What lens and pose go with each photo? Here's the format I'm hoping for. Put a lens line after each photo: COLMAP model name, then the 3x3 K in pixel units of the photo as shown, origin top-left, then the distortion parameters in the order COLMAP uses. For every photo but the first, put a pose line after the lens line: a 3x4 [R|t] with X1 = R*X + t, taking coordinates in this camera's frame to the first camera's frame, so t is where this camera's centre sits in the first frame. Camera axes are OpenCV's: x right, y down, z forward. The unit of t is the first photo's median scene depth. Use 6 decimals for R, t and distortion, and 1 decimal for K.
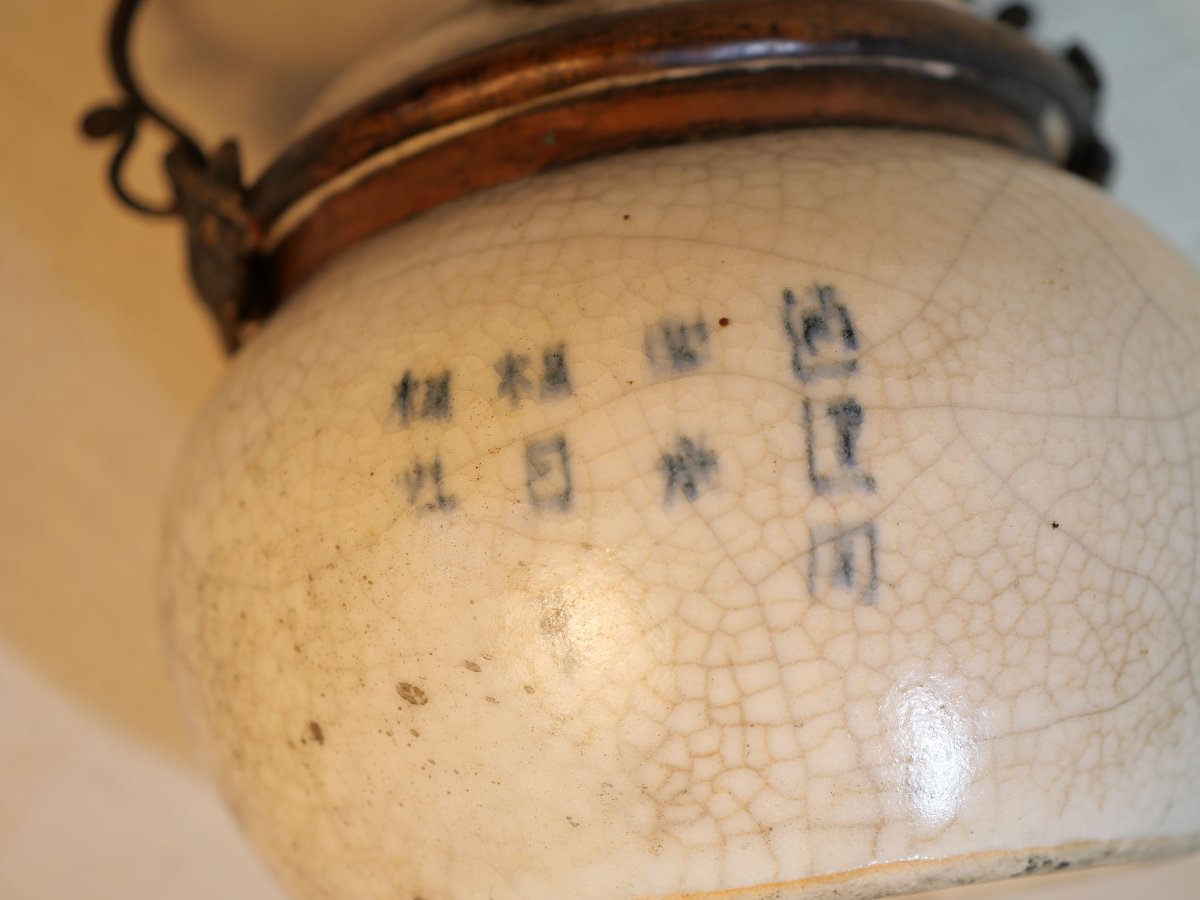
lens RADIAL K [[2114.7, 0, 600.0], [0, 2114.7, 450.0], [0, 0, 1]] dist [0.036765, 0.006980]
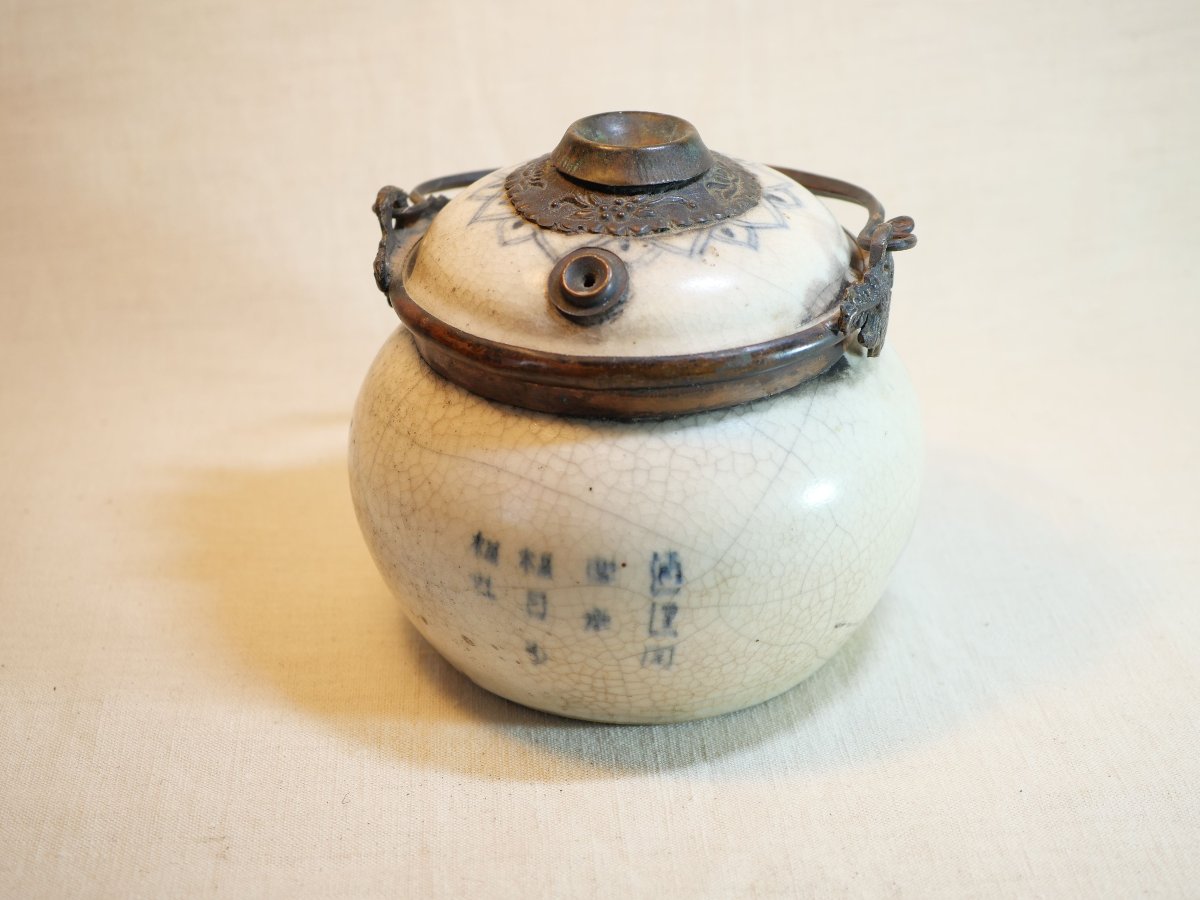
lens RADIAL K [[2114.7, 0, 600.0], [0, 2114.7, 450.0], [0, 0, 1]] dist [0.036765, 0.006980]
pose [[0.988590, 0.144367, 0.042977, -0.078611], [-0.136746, 0.740539, 0.657953, -1.608207], [0.063161, -0.656323, 0.751832, -0.584596]]
